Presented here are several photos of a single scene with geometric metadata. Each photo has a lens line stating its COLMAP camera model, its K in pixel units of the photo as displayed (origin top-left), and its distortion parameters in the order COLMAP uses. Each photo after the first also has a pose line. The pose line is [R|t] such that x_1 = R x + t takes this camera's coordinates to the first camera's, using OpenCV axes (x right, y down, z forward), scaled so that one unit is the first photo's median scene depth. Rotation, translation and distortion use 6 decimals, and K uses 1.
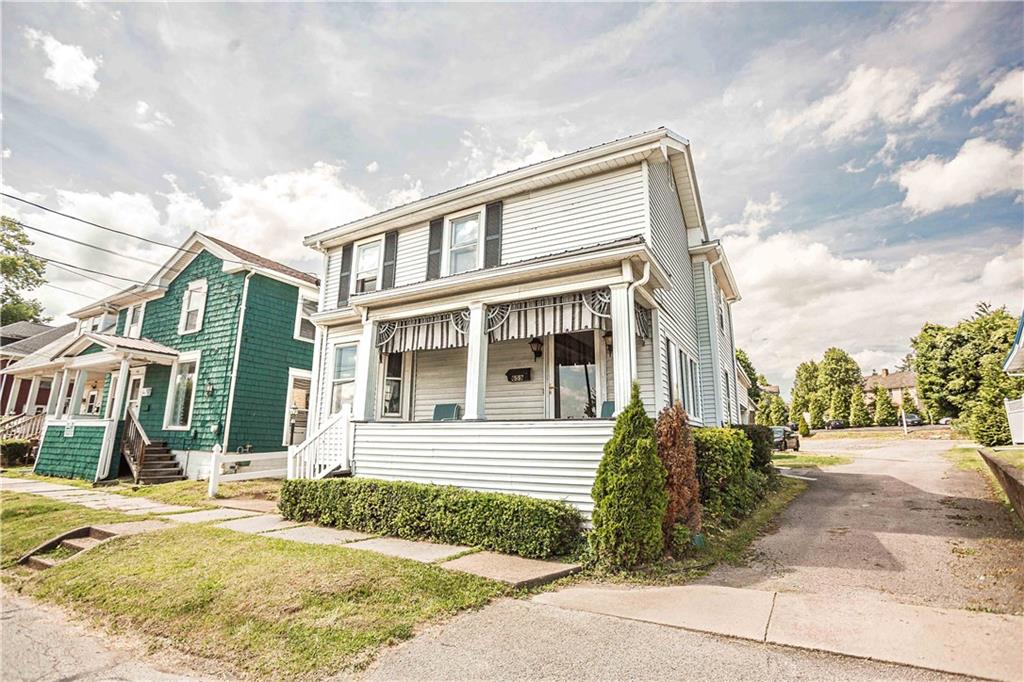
lens RADIAL K [[478.8, 0, 511.8], [0, 478.8, 345.9], [0, 0, 1]] dist [-0.020887, 0.000434]
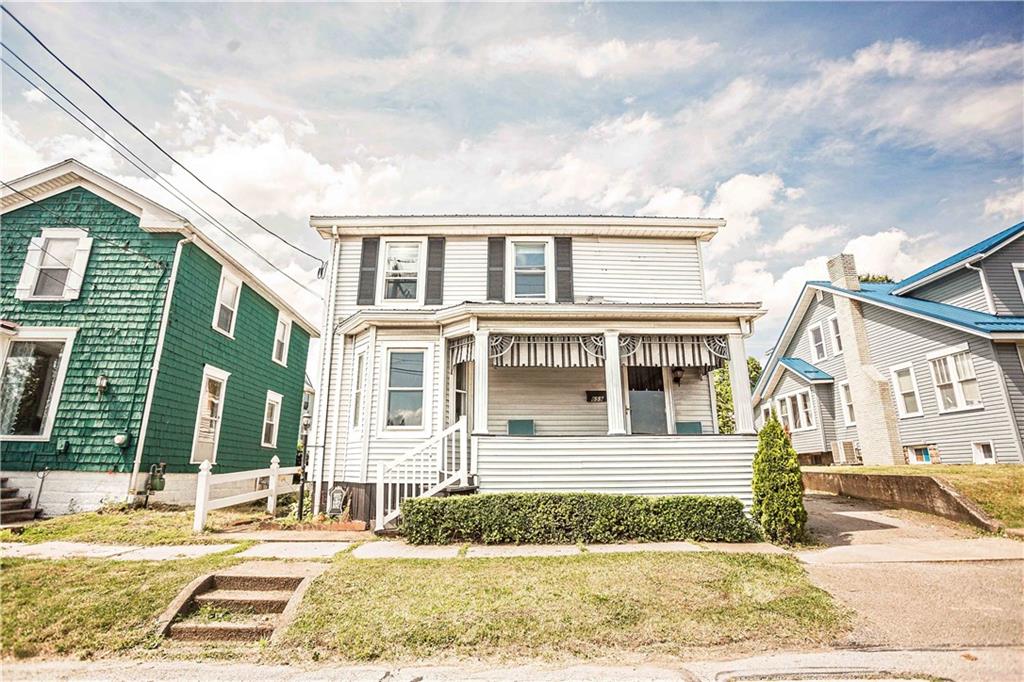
lens RADIAL K [[481.3, 0, 512.0], [0, 481.3, 341.0], [0, 0, 1]] dist [-0.066548, 0.023263]
pose [[0.854621, 0.120532, 0.505070, -0.625550], [-0.092272, 0.992457, -0.080712, 0.034542], [-0.510989, 0.022374, 0.859296, 0.108416]]
